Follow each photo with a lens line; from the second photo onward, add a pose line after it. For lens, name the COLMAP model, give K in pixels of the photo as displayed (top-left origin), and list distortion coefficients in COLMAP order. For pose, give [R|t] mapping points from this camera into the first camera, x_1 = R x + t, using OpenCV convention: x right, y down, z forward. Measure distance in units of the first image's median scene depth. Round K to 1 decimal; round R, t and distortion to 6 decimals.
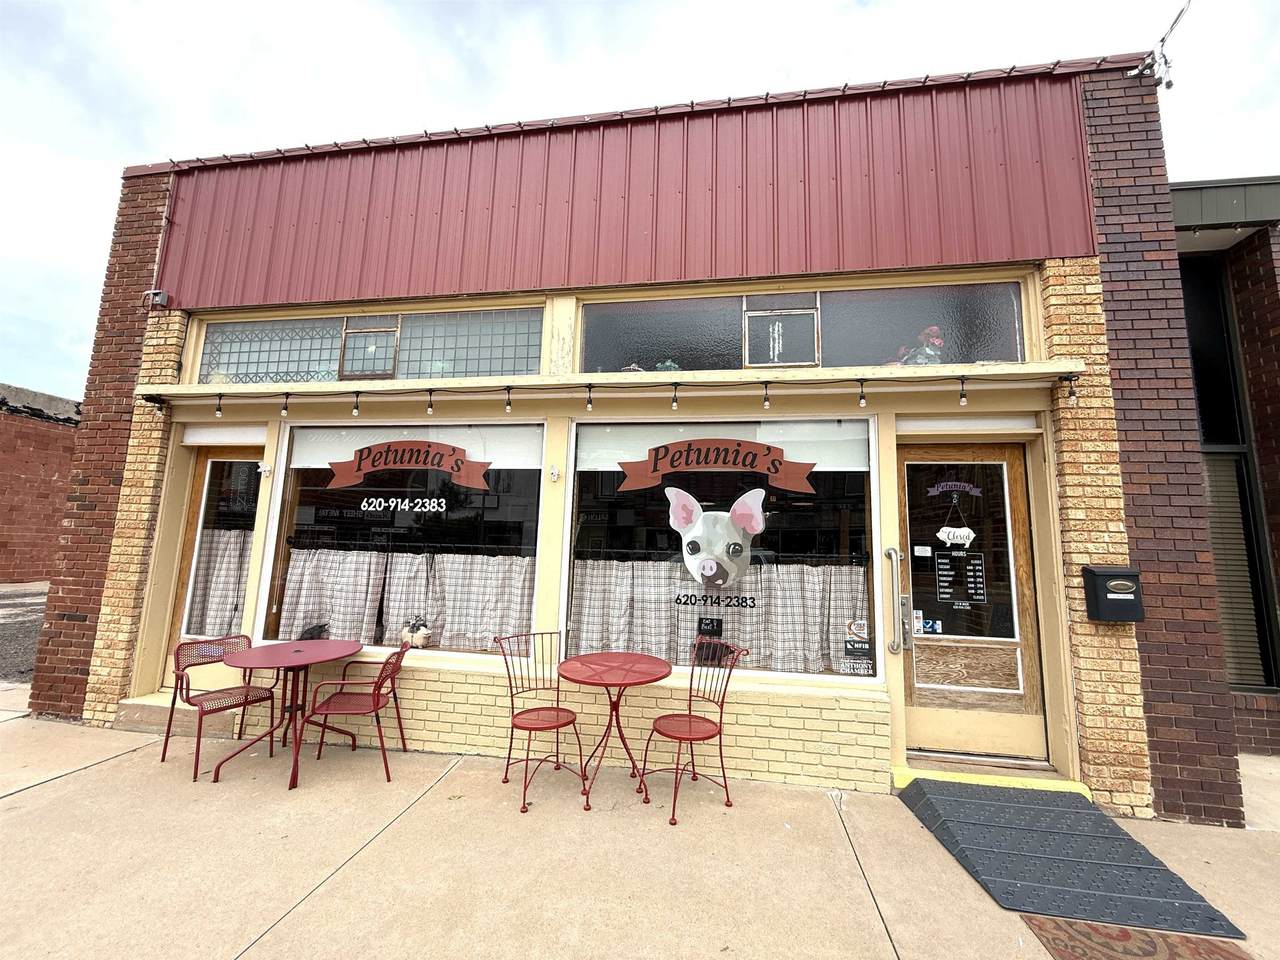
lens RADIAL K [[510.1, 0, 636.3], [0, 510.1, 478.0], [0, 0, 1]] dist [-0.000166, -0.000030]
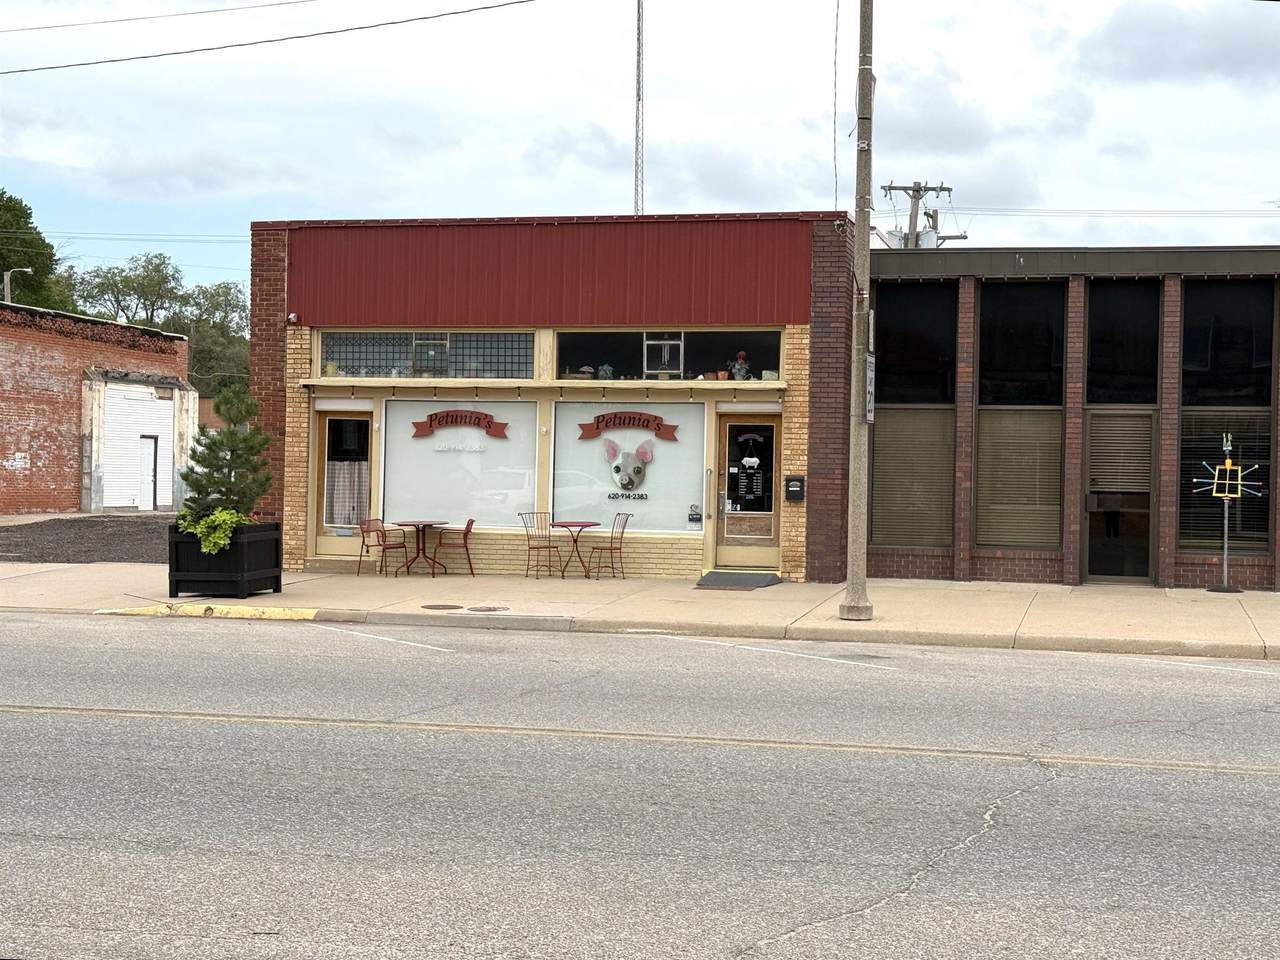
lens RADIAL K [[1830.1, 0, 640.0], [0, 1830.1, 480.0], [0, 0, 1]] dist [0.003436, 0.006056]
pose [[0.996386, -0.010052, -0.084340, 0.803897], [0.021931, 0.989748, 0.141131, -0.820066], [0.082057, -0.142470, 0.986392, -5.980649]]
